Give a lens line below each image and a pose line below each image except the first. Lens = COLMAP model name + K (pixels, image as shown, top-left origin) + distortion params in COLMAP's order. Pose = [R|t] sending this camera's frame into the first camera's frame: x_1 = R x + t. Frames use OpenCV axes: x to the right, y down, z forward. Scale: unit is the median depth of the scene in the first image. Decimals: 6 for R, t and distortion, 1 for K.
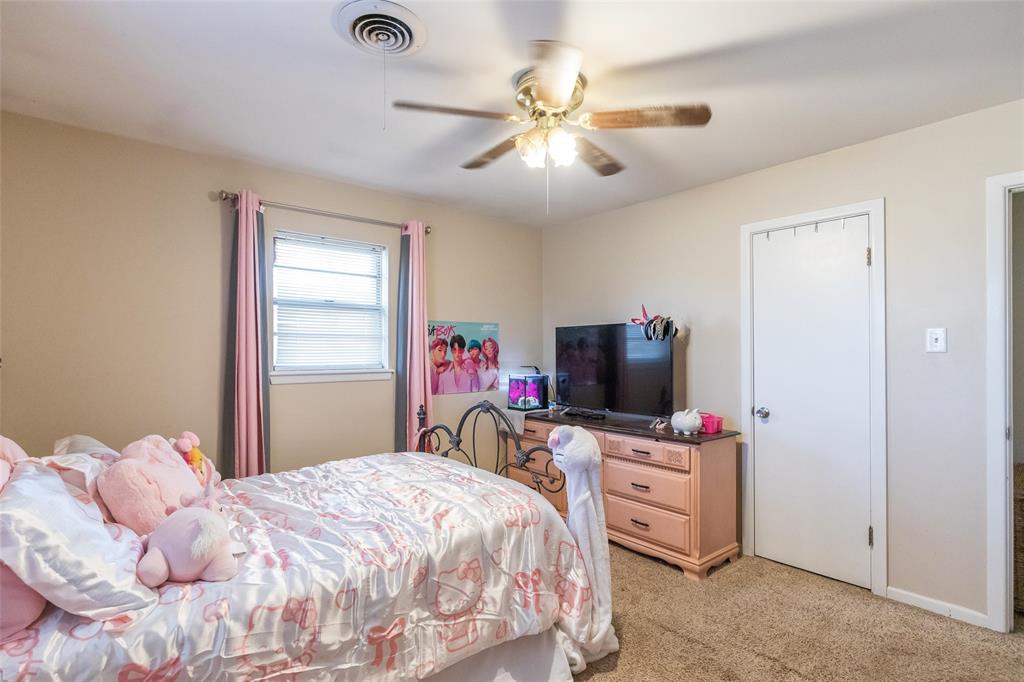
lens RADIAL K [[507.8, 0, 510.9], [0, 507.8, 347.7], [0, 0, 1]] dist [-0.000901, -0.000041]
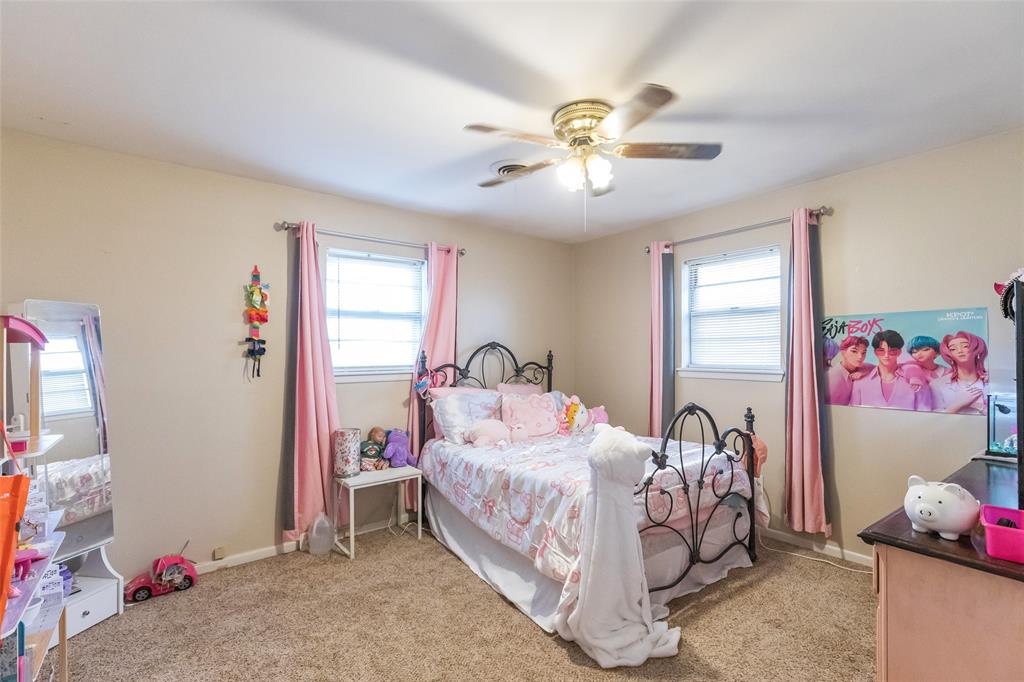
lens RADIAL K [[462.9, 0, 510.6], [0, 462.9, 346.8], [0, 0, 1]] dist [0.006462, 0.000549]
pose [[-0.056210, -0.015762, -0.998295, 0.609251], [0.002344, 0.999871, -0.015919, 0.008060], [0.998416, -0.003234, -0.056166, 0.490444]]
